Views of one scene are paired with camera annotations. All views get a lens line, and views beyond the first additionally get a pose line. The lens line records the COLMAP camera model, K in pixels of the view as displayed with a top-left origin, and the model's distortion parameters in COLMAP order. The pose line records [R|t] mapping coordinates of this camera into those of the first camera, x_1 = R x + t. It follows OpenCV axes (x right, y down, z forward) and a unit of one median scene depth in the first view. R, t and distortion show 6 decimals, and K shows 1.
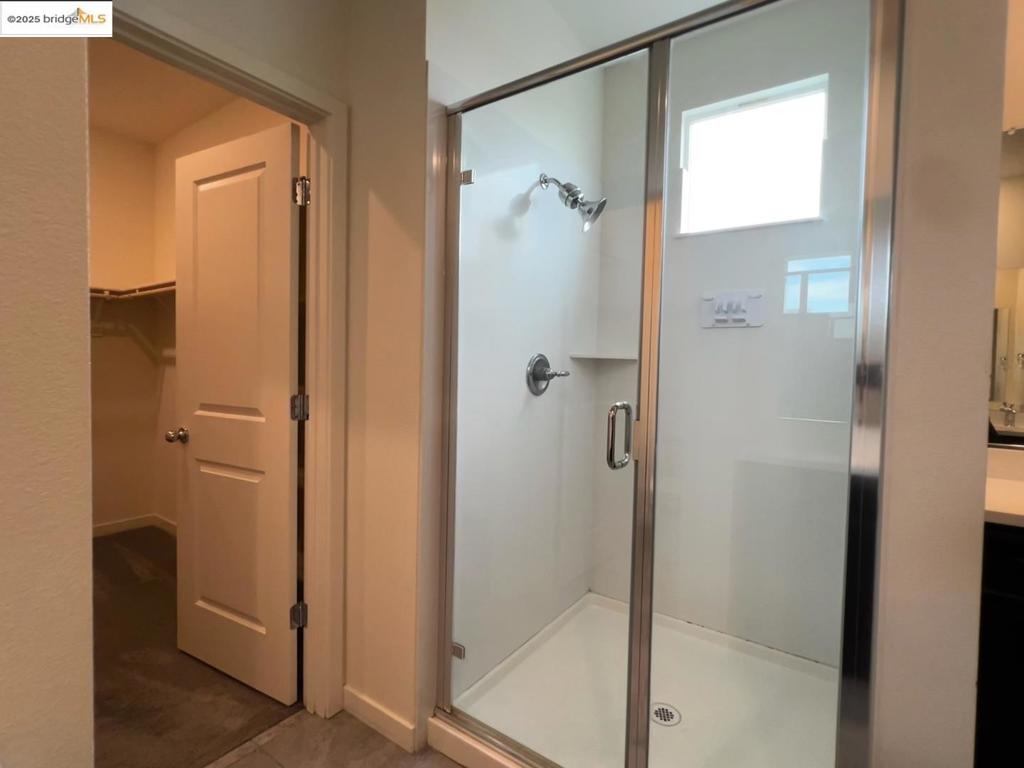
lens RADIAL K [[502.2, 0, 507.7], [0, 502.2, 383.9], [0, 0, 1]] dist [-0.000684, 0.000525]
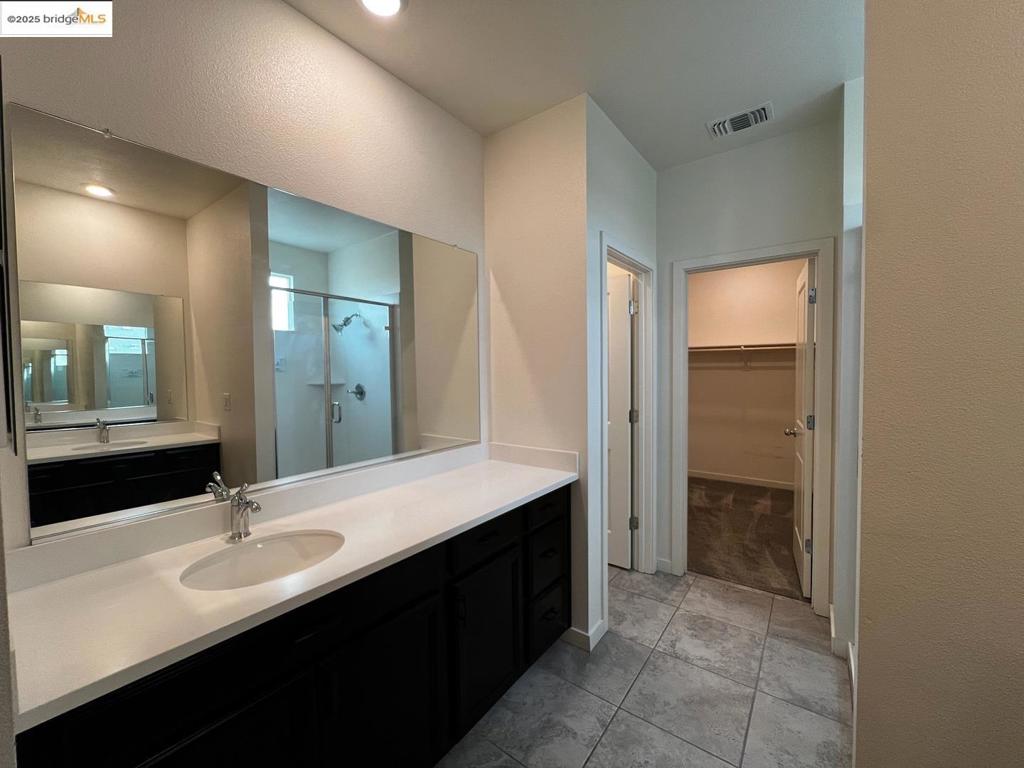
lens RADIAL K [[418.8, 0, 514.2], [0, 418.8, 378.2], [0, 0, 1]] dist [-0.001028, 0.000285]
pose [[-0.022103, -0.002476, -0.999753, 1.007151], [-0.030535, 0.999532, -0.001800, -0.066325], [0.999289, 0.030488, -0.022168, 0.026947]]
